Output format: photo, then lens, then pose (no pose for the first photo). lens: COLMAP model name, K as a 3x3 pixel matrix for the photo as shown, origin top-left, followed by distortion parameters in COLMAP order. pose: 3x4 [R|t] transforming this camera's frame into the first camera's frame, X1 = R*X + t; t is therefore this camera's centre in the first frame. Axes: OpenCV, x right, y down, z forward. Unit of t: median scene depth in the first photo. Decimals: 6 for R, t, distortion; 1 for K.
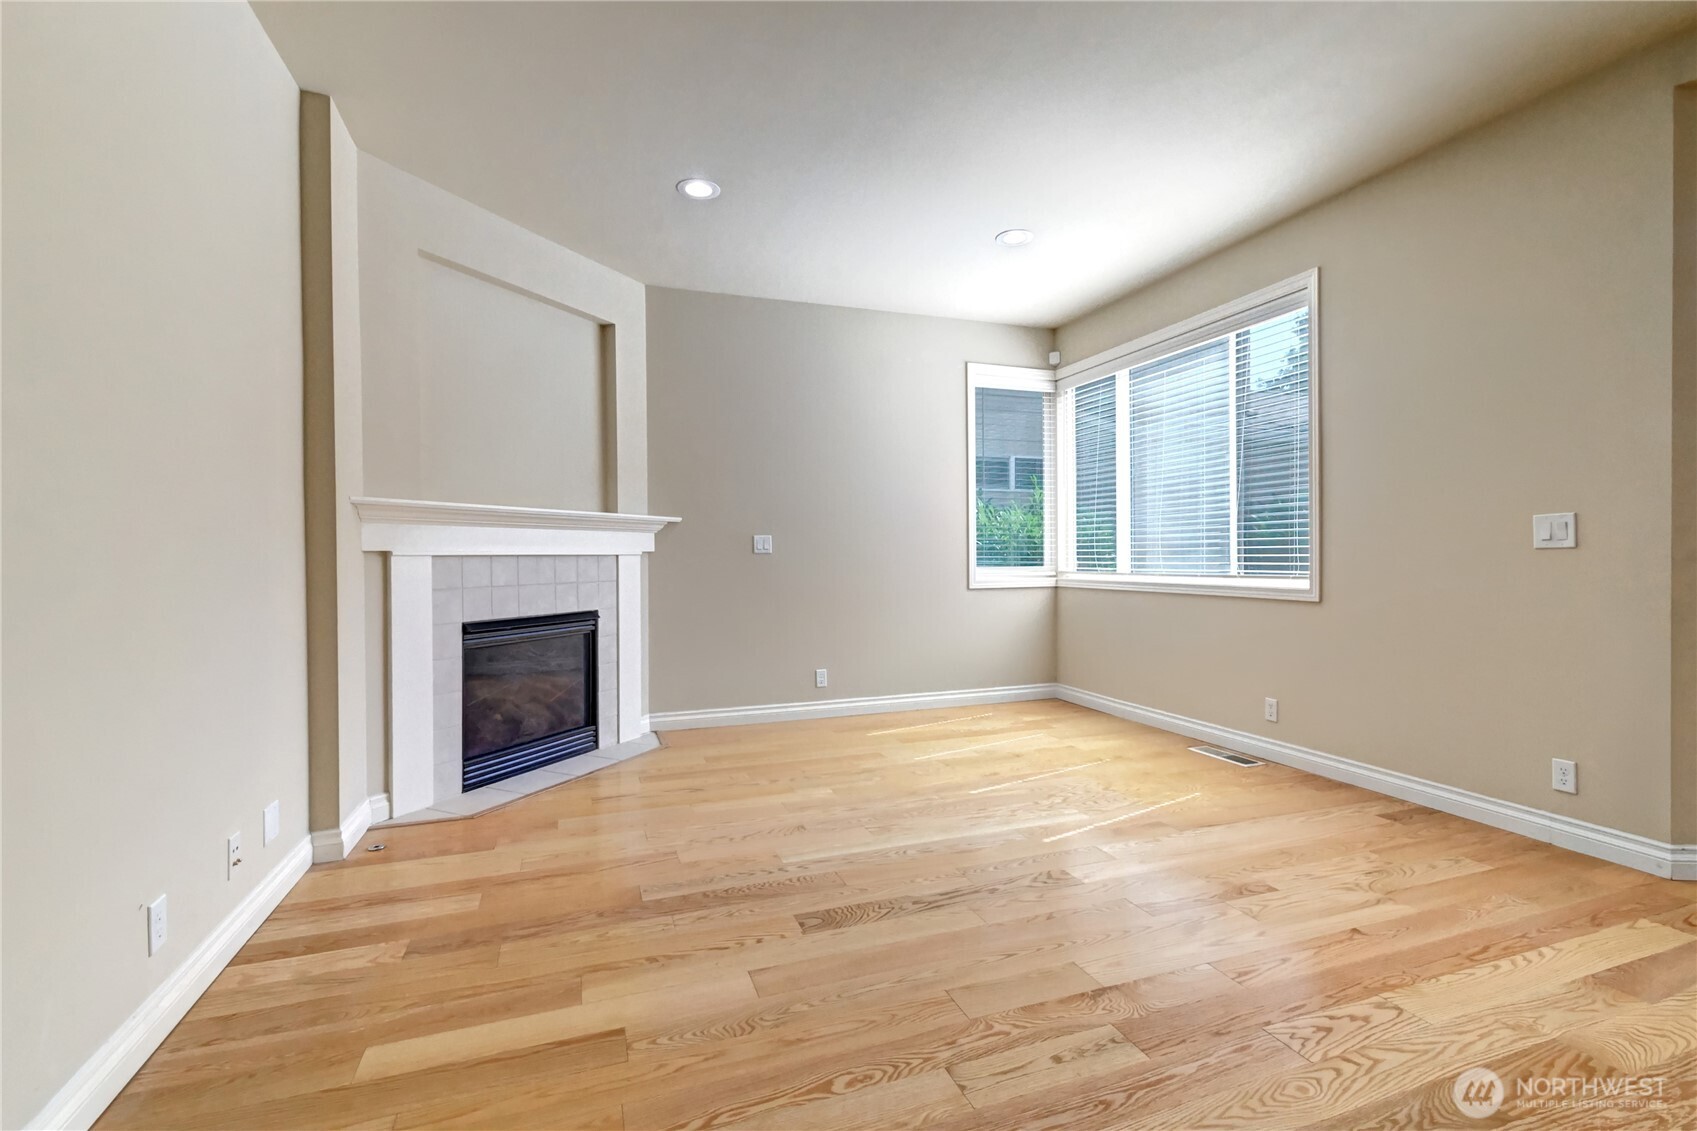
lens RADIAL K [[720.5, 0, 831.1], [0, 720.5, 564.1], [0, 0, 1]] dist [0.003152, -0.000198]
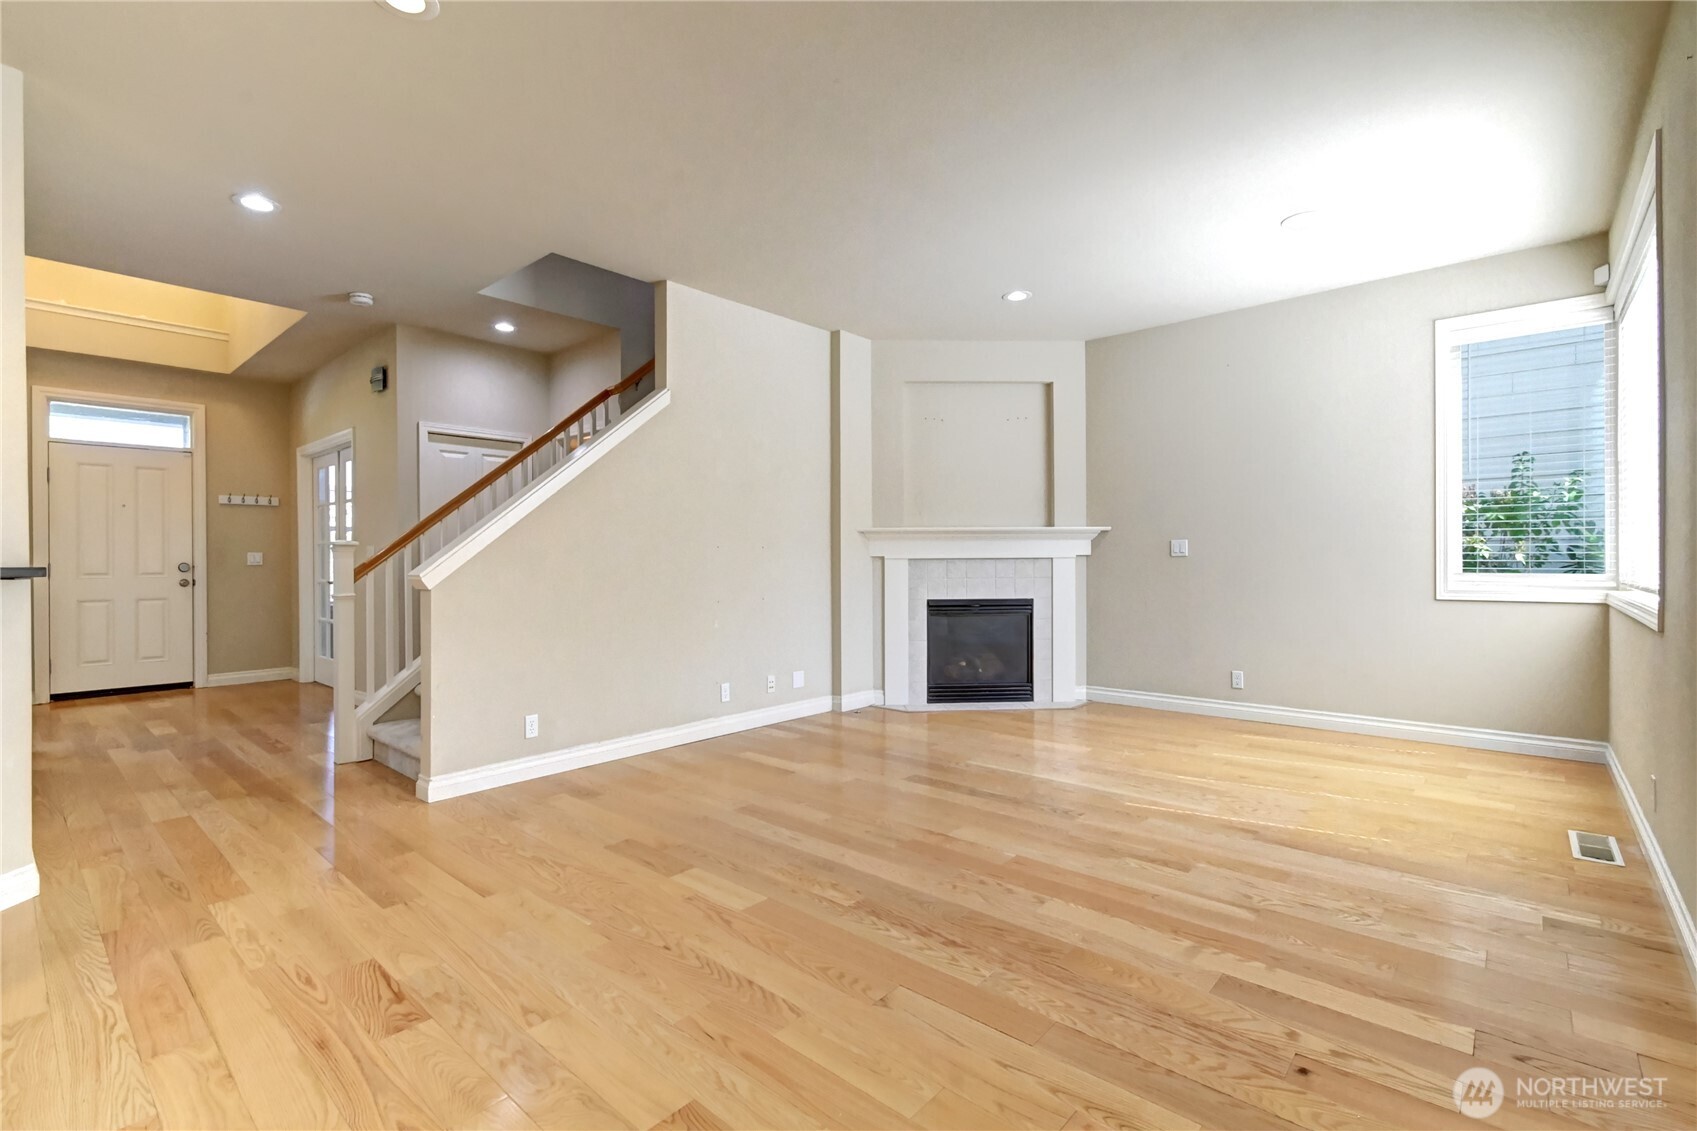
lens RADIAL K [[754.0, 0, 835.9], [0, 754.0, 564.7], [0, 0, 1]] dist [0.008339, -0.000112]
pose [[0.474987, 0.009686, -0.879940, 0.948917], [-0.007490, 0.999948, 0.006964, -0.008588], [0.879961, 0.003283, 0.475035, -0.001068]]
